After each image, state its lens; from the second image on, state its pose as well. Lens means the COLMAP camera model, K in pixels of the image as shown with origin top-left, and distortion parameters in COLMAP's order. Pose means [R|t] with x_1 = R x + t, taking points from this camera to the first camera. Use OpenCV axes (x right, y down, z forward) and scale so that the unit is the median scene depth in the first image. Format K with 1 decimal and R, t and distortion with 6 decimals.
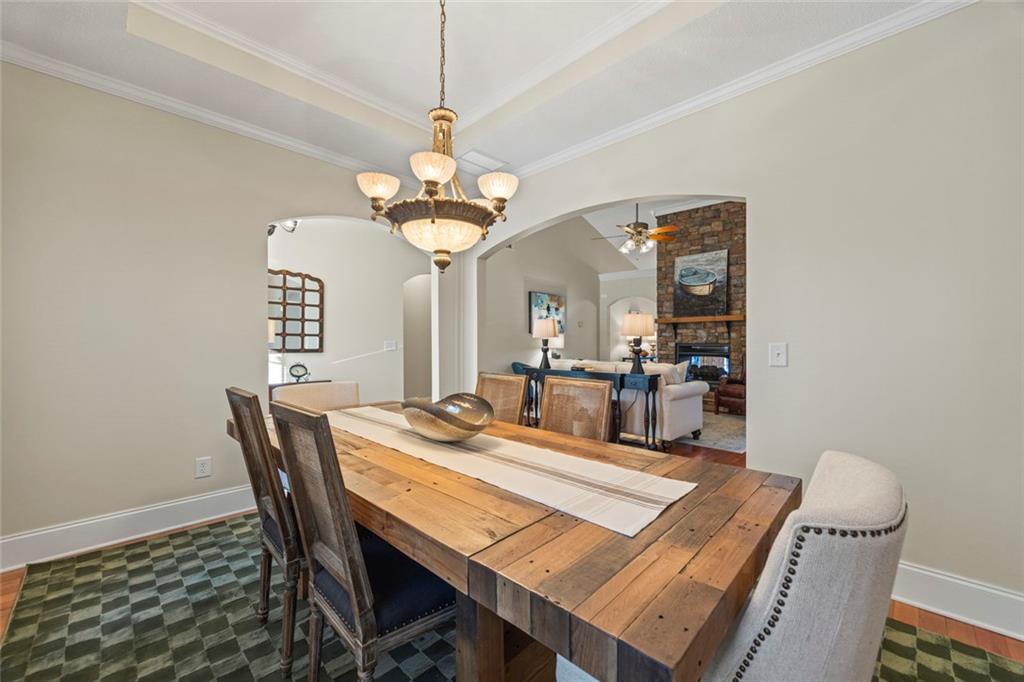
lens RADIAL K [[410.4, 0, 514.9], [0, 410.4, 345.7], [0, 0, 1]] dist [-0.006523, 0.000451]
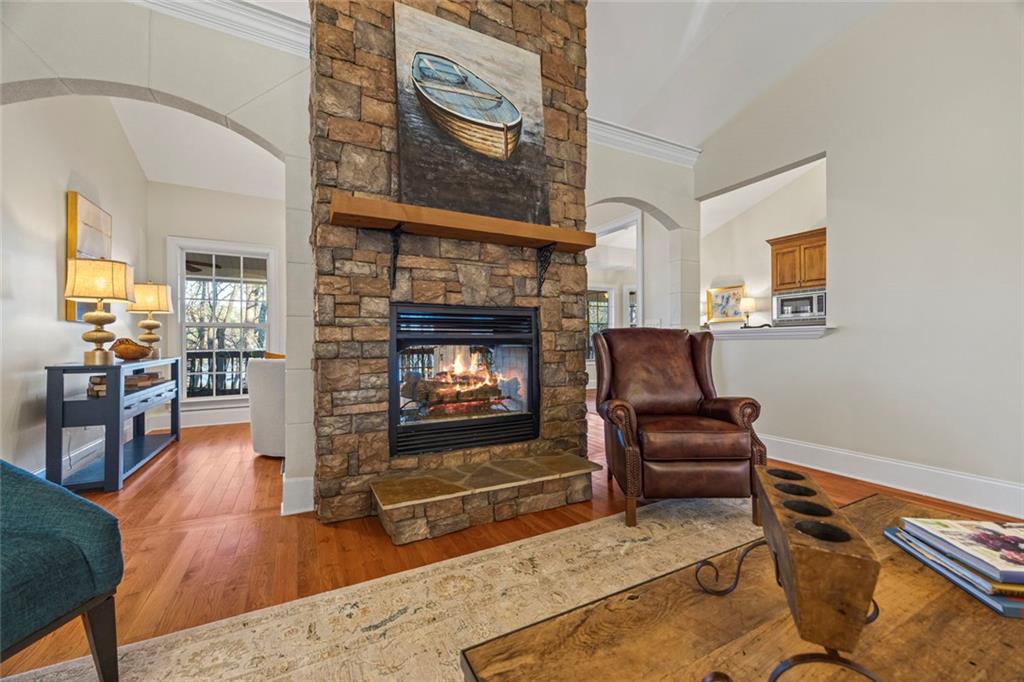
lens RADIAL K [[410.4, 0, 514.3], [0, 410.4, 342.2], [0, 0, 1]] dist [-0.006523, 0.000451]
pose [[0.289906, -0.006223, 0.957035, 0.143690], [0.010865, 0.999936, 0.003210, 0.023024], [-0.956993, 0.009467, 0.289955, 0.854472]]
